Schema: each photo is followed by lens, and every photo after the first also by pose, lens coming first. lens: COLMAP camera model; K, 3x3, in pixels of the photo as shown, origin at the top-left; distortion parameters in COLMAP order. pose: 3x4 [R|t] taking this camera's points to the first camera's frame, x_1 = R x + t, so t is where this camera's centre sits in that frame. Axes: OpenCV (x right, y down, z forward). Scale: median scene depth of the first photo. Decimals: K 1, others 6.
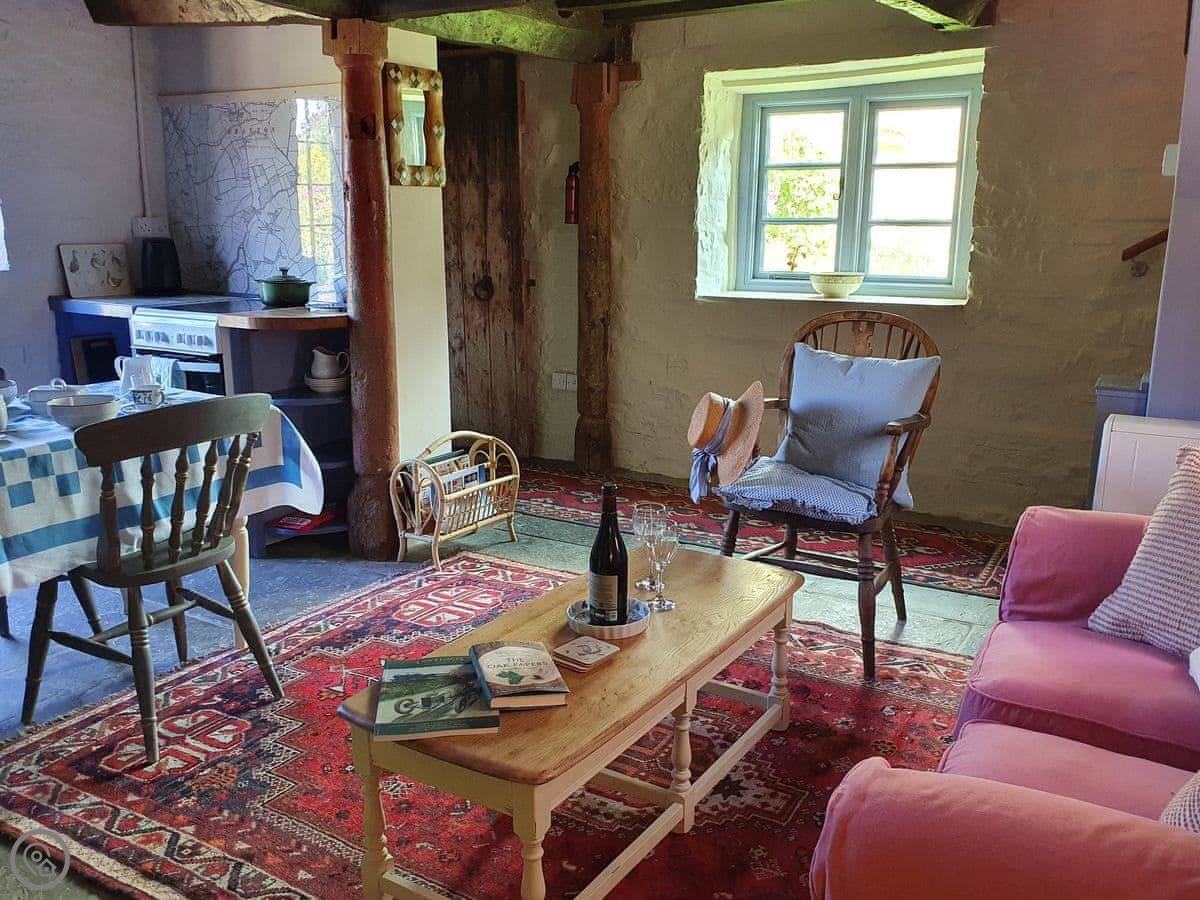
lens RADIAL K [[1048.4, 0, 615.2], [0, 1048.4, 466.3], [0, 0, 1]] dist [0.012814, -0.009266]
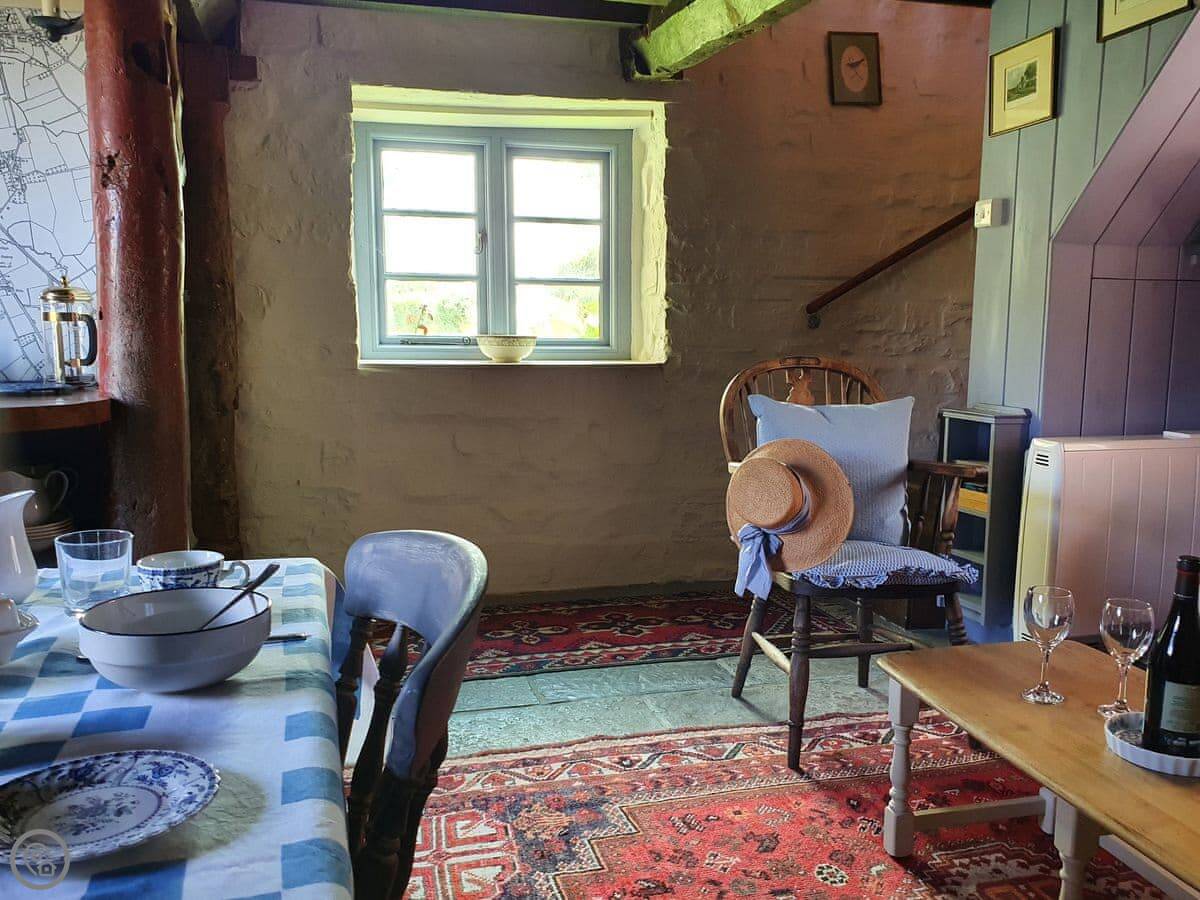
lens RADIAL K [[1048.4, 0, 615.2], [0, 1048.4, 466.3], [0, 0, 1]] dist [0.012814, -0.009266]
pose [[0.695775, -0.094874, 0.711967, -0.394421], [0.158756, 0.987035, -0.023617, -0.044643], [-0.700496, 0.129461, 0.701816, 0.371330]]
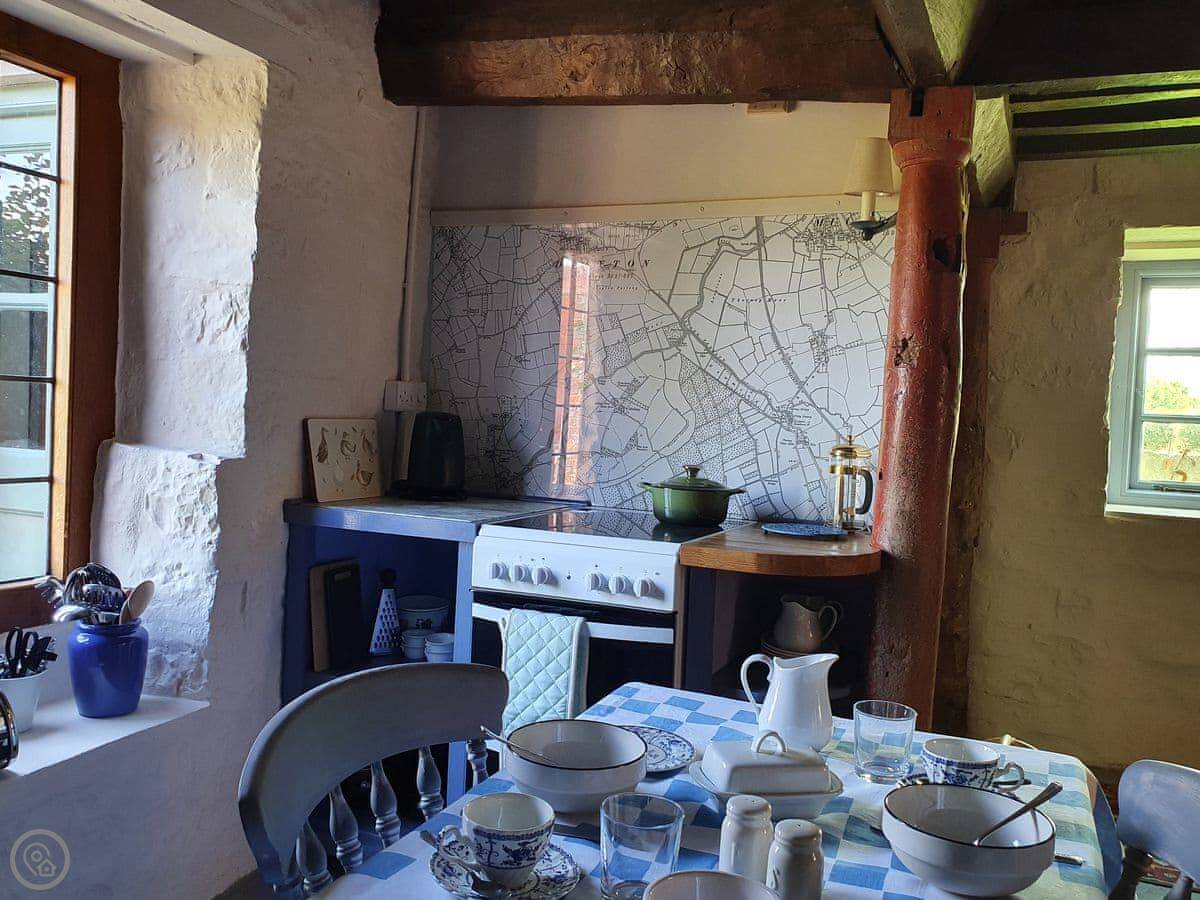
lens RADIAL K [[1048.4, 0, 615.2], [0, 1048.4, 466.3], [0, 0, 1]] dist [0.012814, -0.009266]
pose [[0.989019, 0.029217, 0.144868, -0.424182], [-0.004176, 0.985397, -0.170219, -0.074311], [-0.147726, 0.167745, 0.974699, 0.355451]]
